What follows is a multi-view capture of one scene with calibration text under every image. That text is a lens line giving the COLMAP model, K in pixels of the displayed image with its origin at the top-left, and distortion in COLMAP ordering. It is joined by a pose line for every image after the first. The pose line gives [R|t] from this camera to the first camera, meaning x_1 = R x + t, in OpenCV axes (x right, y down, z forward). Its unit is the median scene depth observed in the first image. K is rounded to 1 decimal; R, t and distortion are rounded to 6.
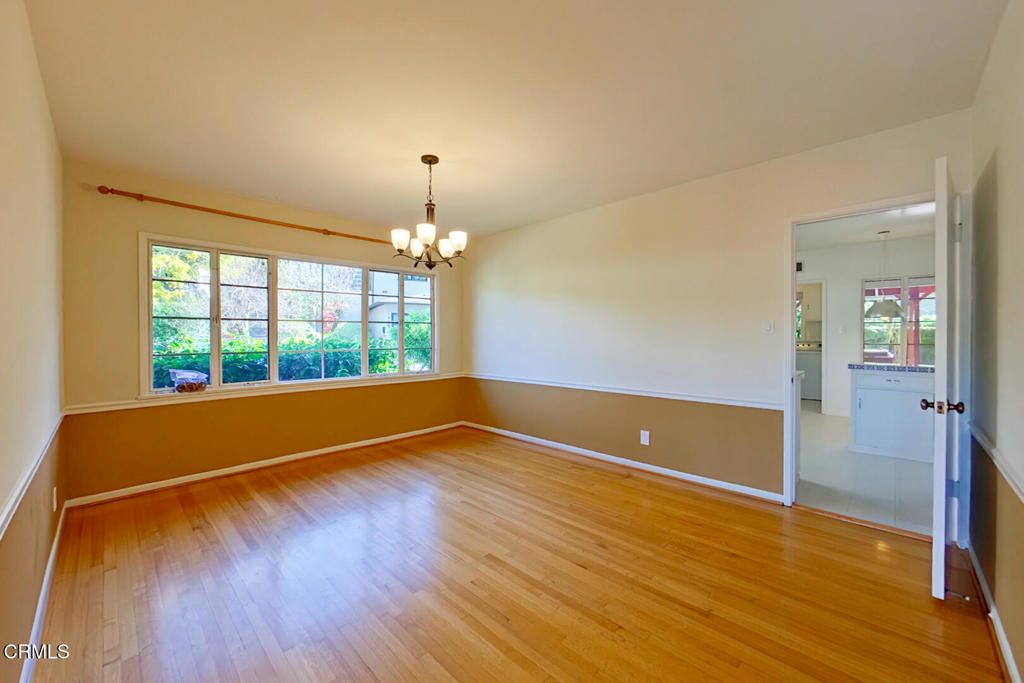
lens RADIAL K [[392.9, 0, 512.4], [0, 392.9, 337.9], [0, 0, 1]] dist [-0.008884, 0.000666]
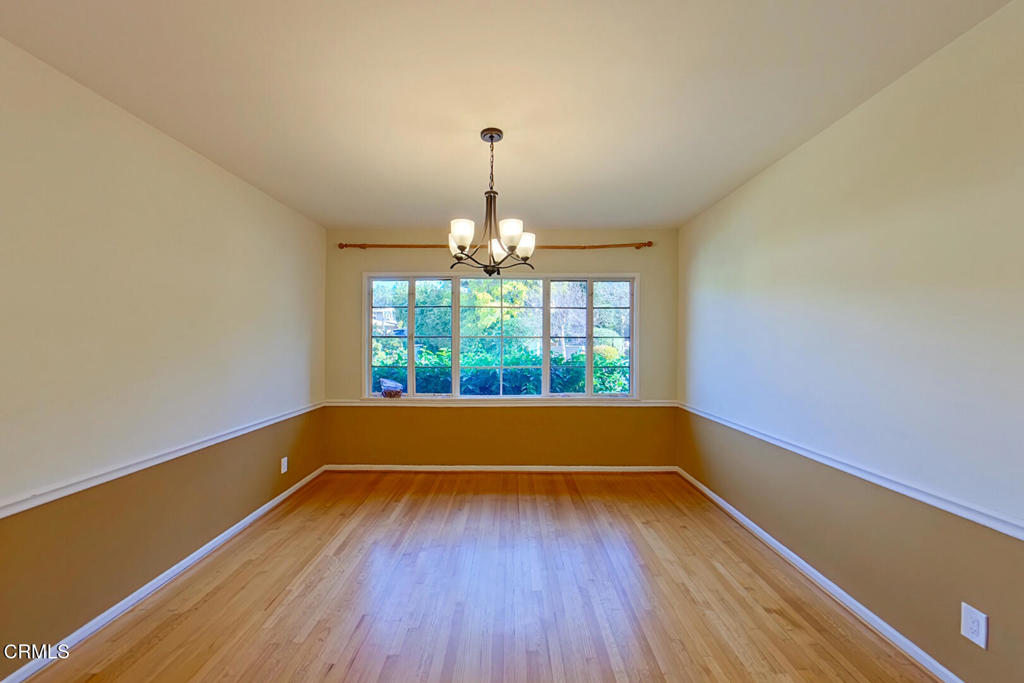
lens RADIAL K [[392.9, 0, 508.8], [0, 392.9, 342.6], [0, 0, 1]] dist [-0.008884, 0.000666]
pose [[0.684421, 0.004836, -0.729071, 0.304524], [-0.006412, 0.999979, 0.000614, -0.034268], [0.729058, 0.004255, 0.684438, 0.395177]]
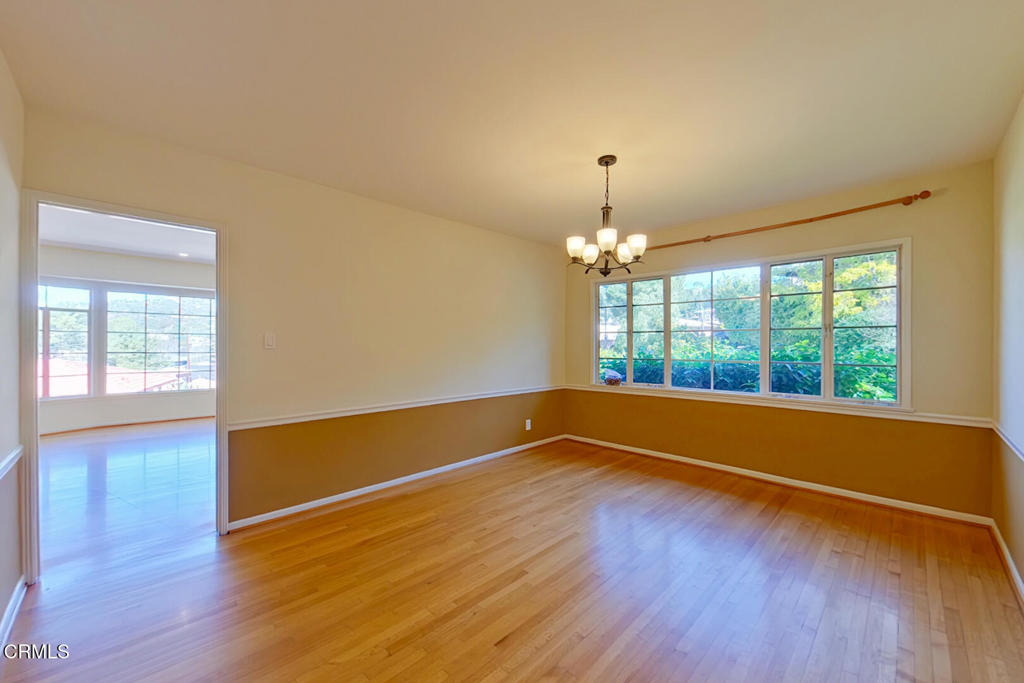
lens RADIAL K [[392.9, 0, 512.6], [0, 392.9, 345.6], [0, 0, 1]] dist [-0.008884, 0.000666]
pose [[-0.037427, 0.002582, -0.999296, 0.591209], [-0.004020, 0.999988, 0.002734, -0.007648], [0.999291, 0.004120, -0.037416, 0.645186]]
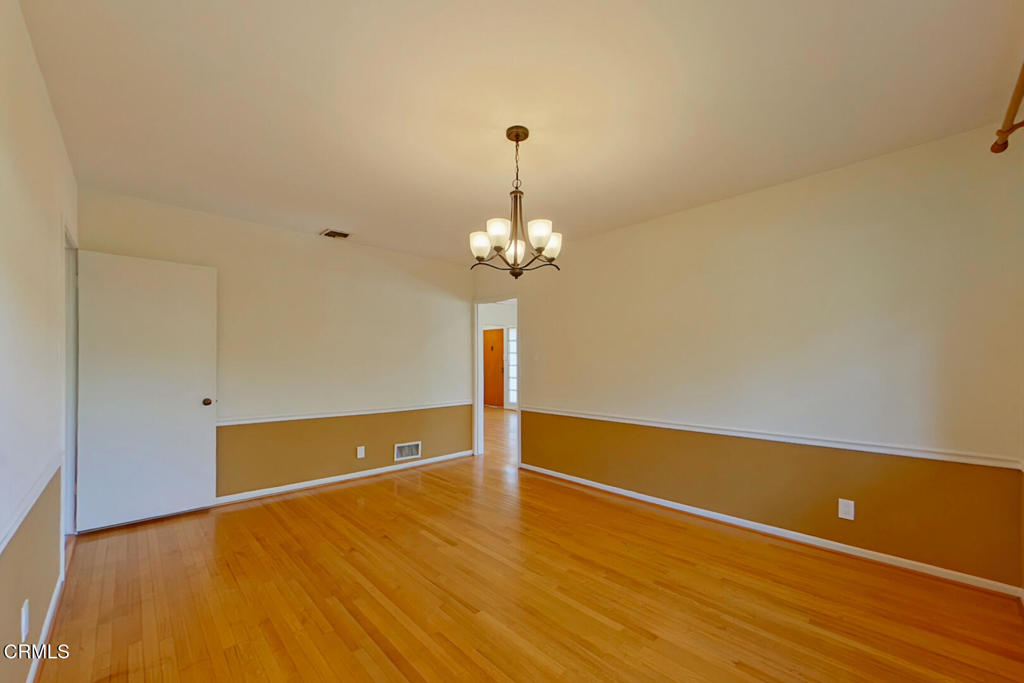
lens RADIAL K [[392.9, 0, 500.2], [0, 392.9, 359.5], [0, 0, 1]] dist [-0.008884, 0.000666]
pose [[-0.997617, 0.004042, 0.068875, -0.182918], [0.004094, 0.999991, 0.000616, -0.008847], [-0.068871, 0.000896, -0.997625, 1.408728]]
